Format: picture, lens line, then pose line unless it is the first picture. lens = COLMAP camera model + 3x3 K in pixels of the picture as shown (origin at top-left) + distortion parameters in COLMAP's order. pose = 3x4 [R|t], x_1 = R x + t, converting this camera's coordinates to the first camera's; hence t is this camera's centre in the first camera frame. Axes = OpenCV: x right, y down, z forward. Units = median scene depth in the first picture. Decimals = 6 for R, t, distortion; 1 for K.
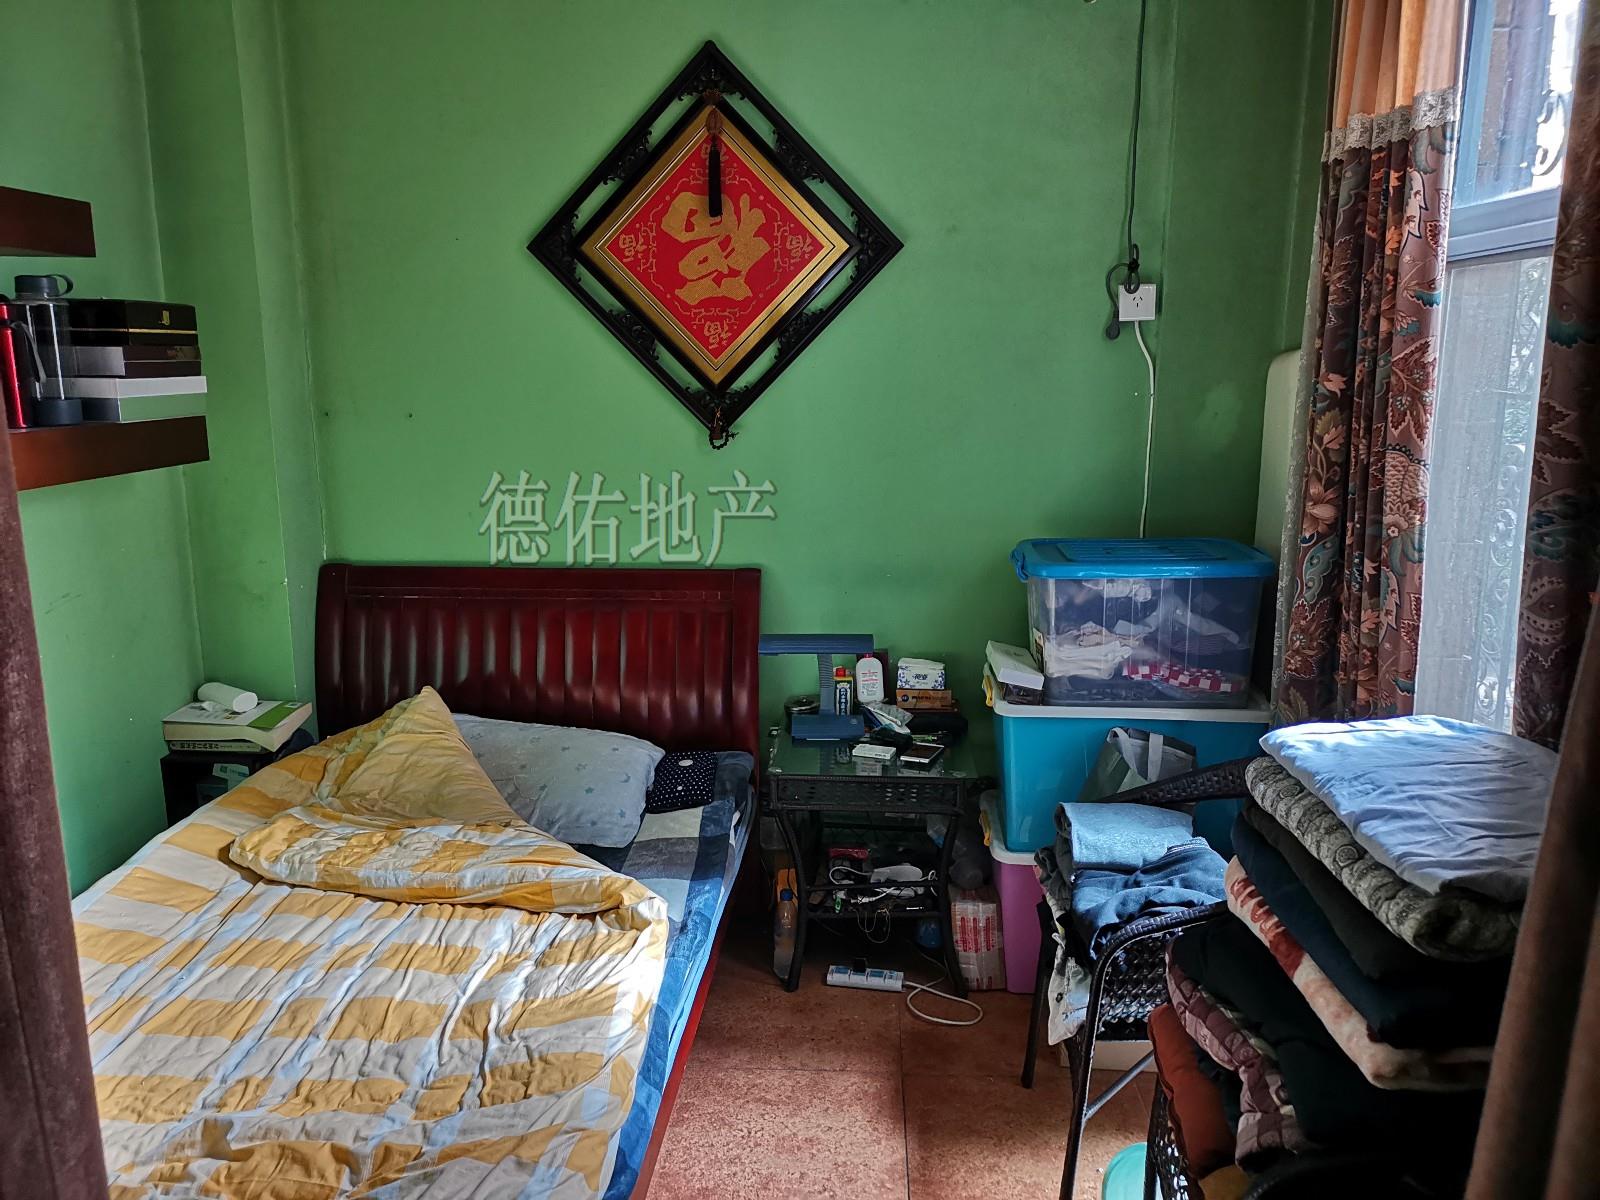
lens RADIAL K [[1196.2, 0, 800.6], [0, 1196.2, 595.5], [0, 0, 1]] dist [0.049279, 0.000903]
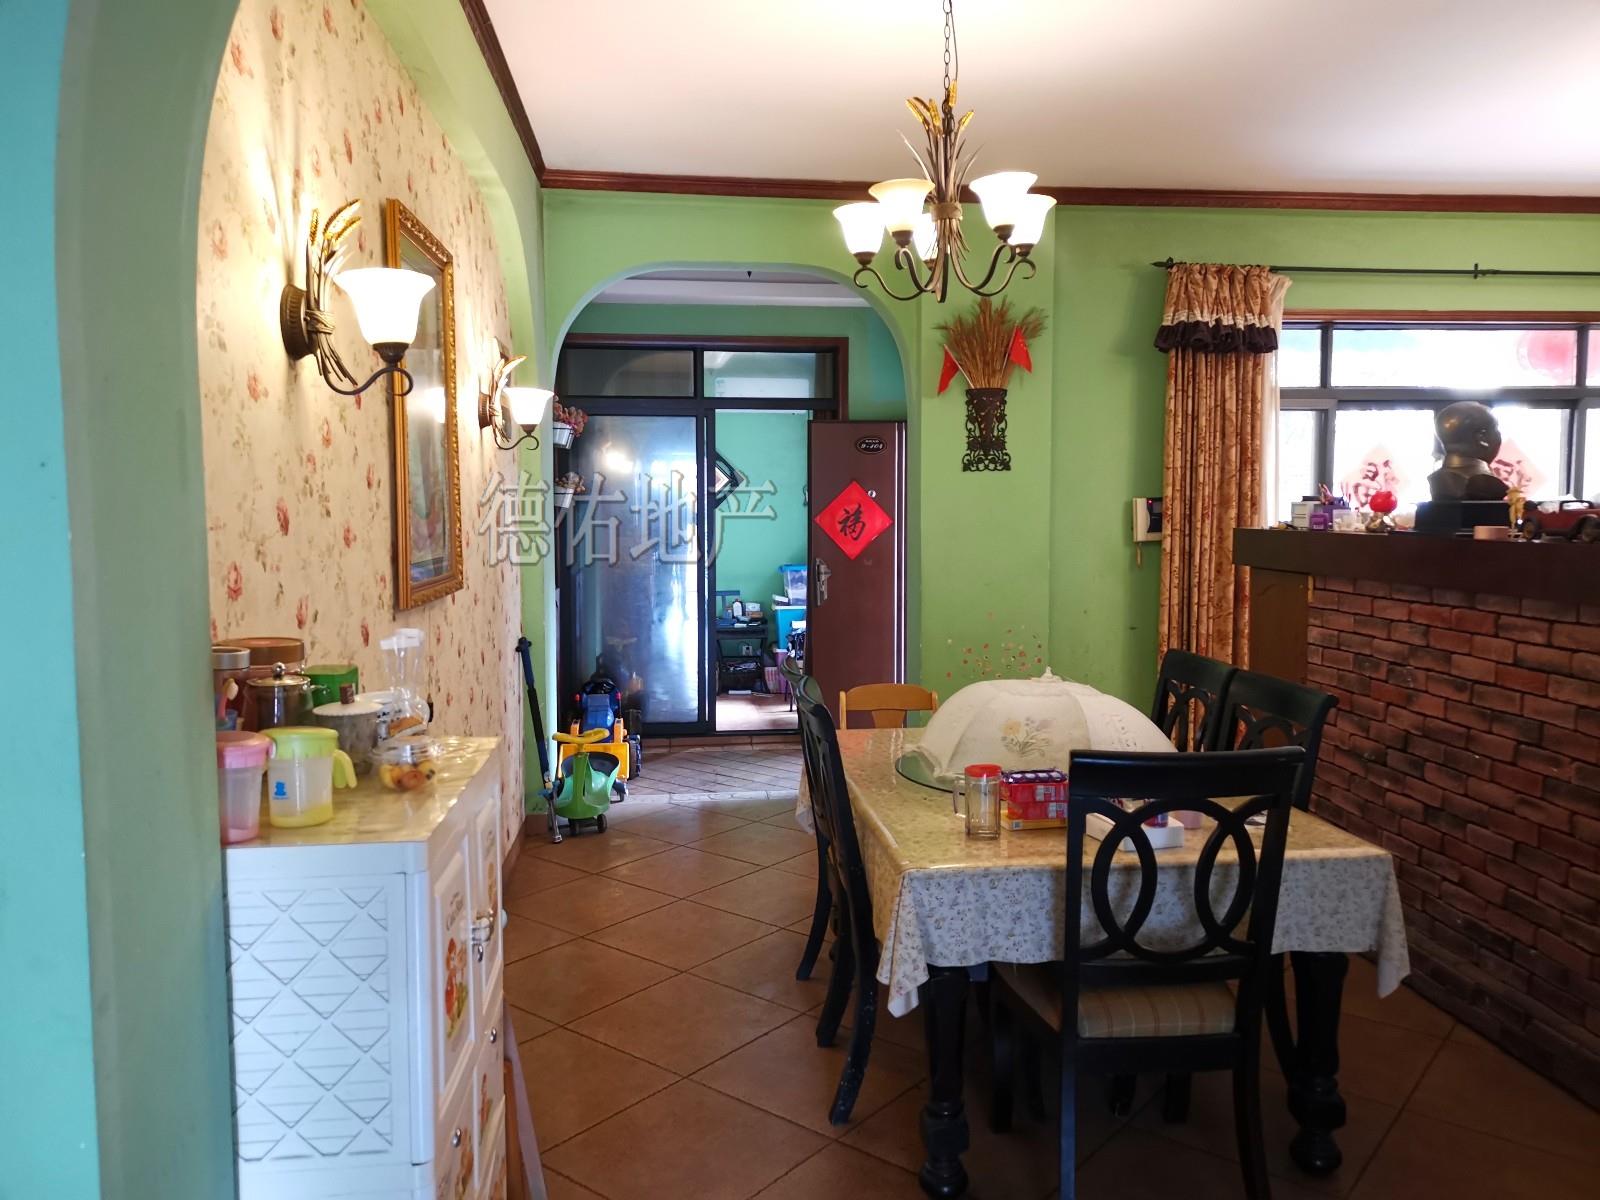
lens RADIAL K [[1196.2, 0, 805.8], [0, 1196.2, 597.4], [0, 0, 1]] dist [0.049279, 0.000903]
pose [[0.981840, -0.012524, 0.189297, -0.391962], [0.037094, 0.991233, -0.126815, 0.479546], [-0.186049, 0.131534, 0.973696, -2.317173]]
